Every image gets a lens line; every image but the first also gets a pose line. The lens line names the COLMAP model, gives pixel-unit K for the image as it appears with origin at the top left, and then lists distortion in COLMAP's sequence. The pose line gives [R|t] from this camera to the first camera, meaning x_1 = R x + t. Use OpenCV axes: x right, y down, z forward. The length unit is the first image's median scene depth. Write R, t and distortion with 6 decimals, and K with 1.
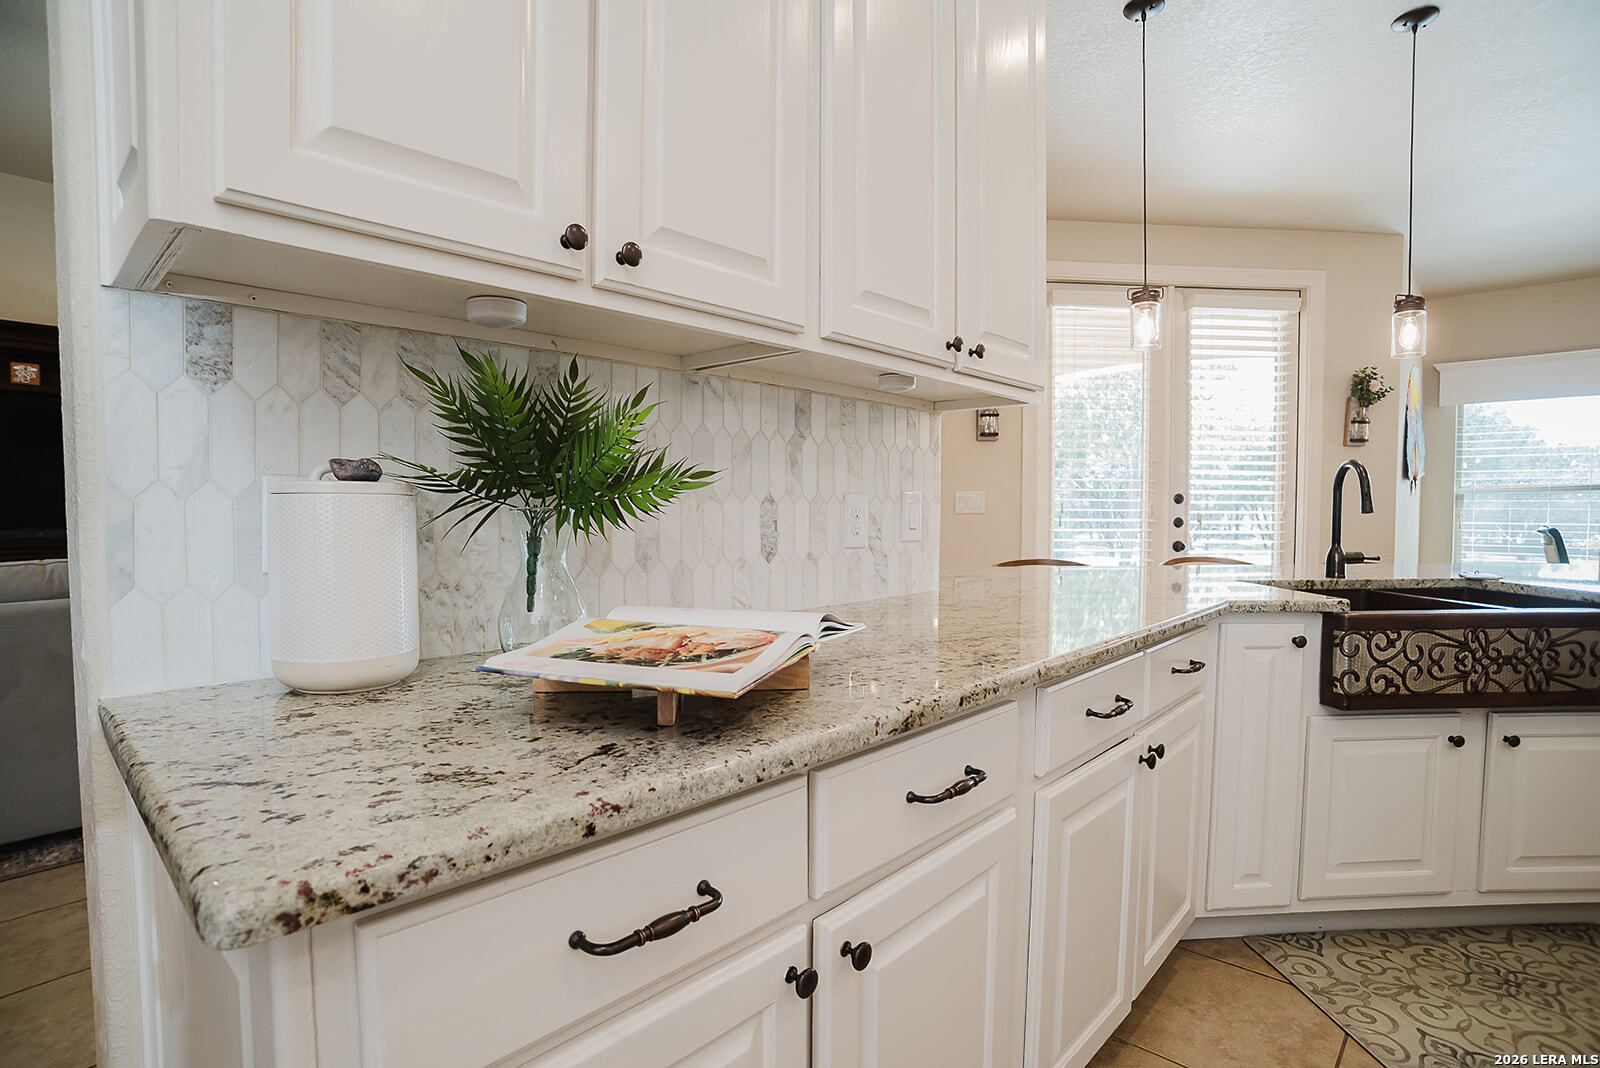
lens RADIAL K [[807.5, 0, 793.6], [0, 807.5, 545.5], [0, 0, 1]] dist [-0.101563, 0.047433]
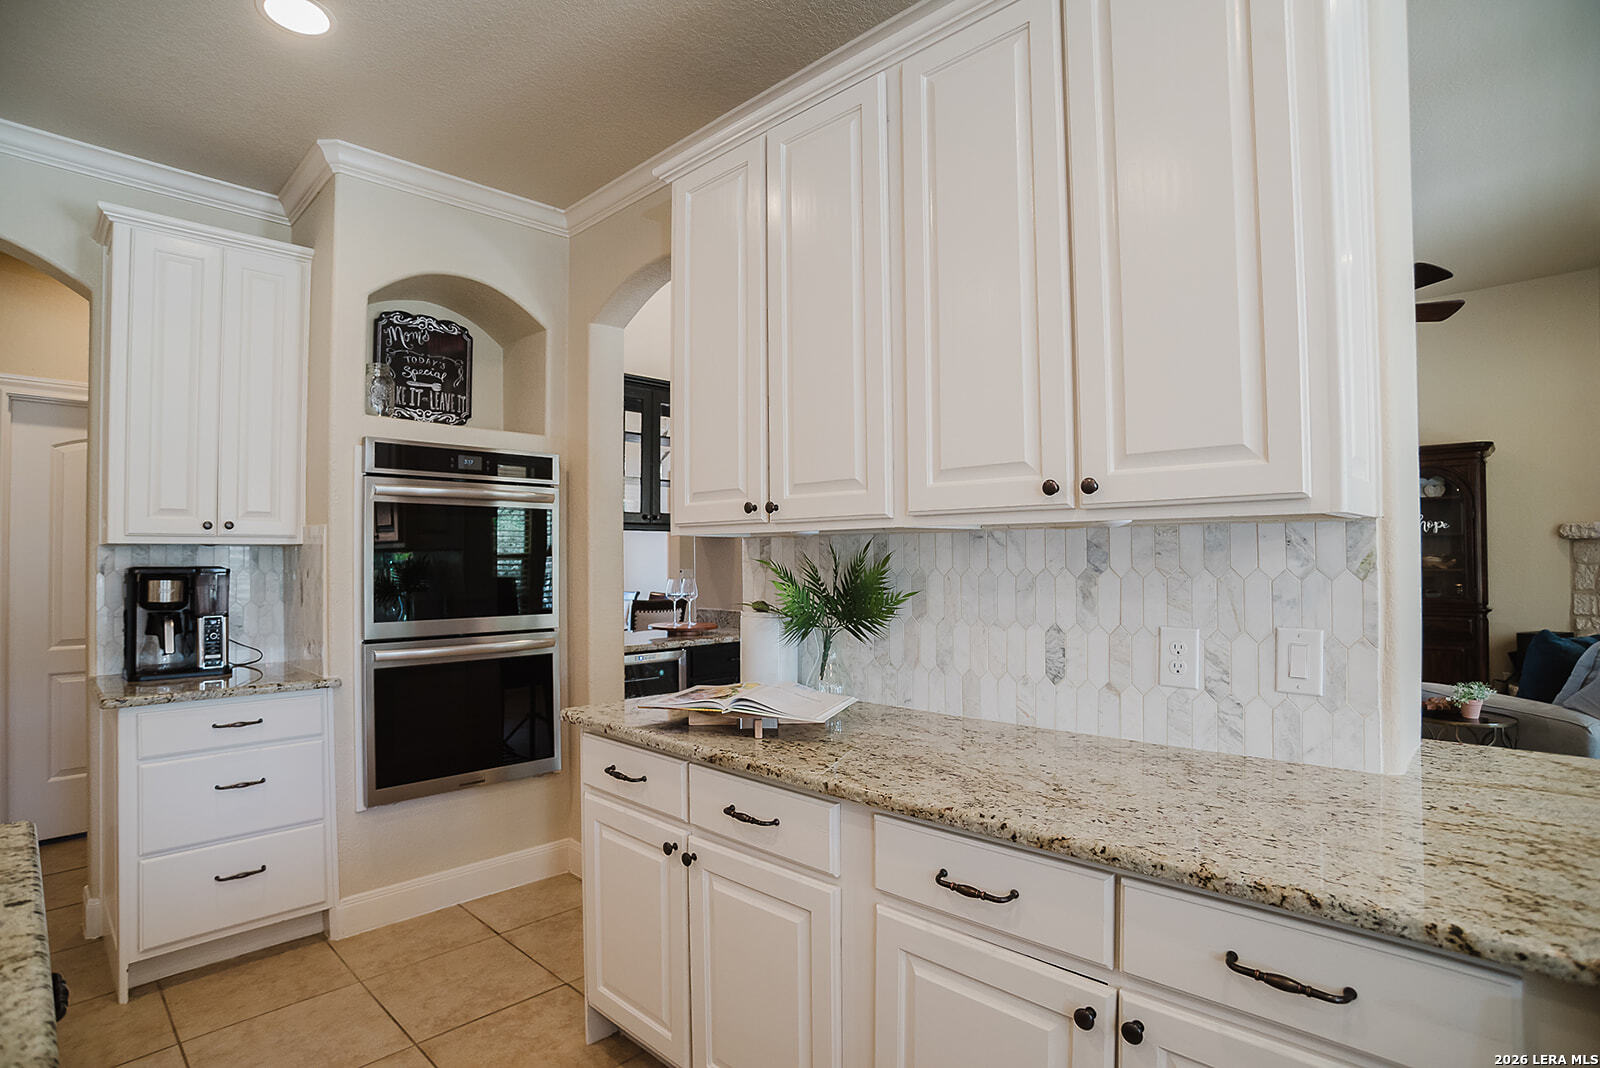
lens RADIAL K [[807.5, 0, 793.6], [0, 807.5, 545.5], [0, 0, 1]] dist [-0.101563, 0.047433]
pose [[-0.017363, -0.017295, -0.999700, 1.129117], [-0.040914, 0.999025, -0.016573, -0.143682], [0.999012, 0.040614, -0.018054, 0.666476]]
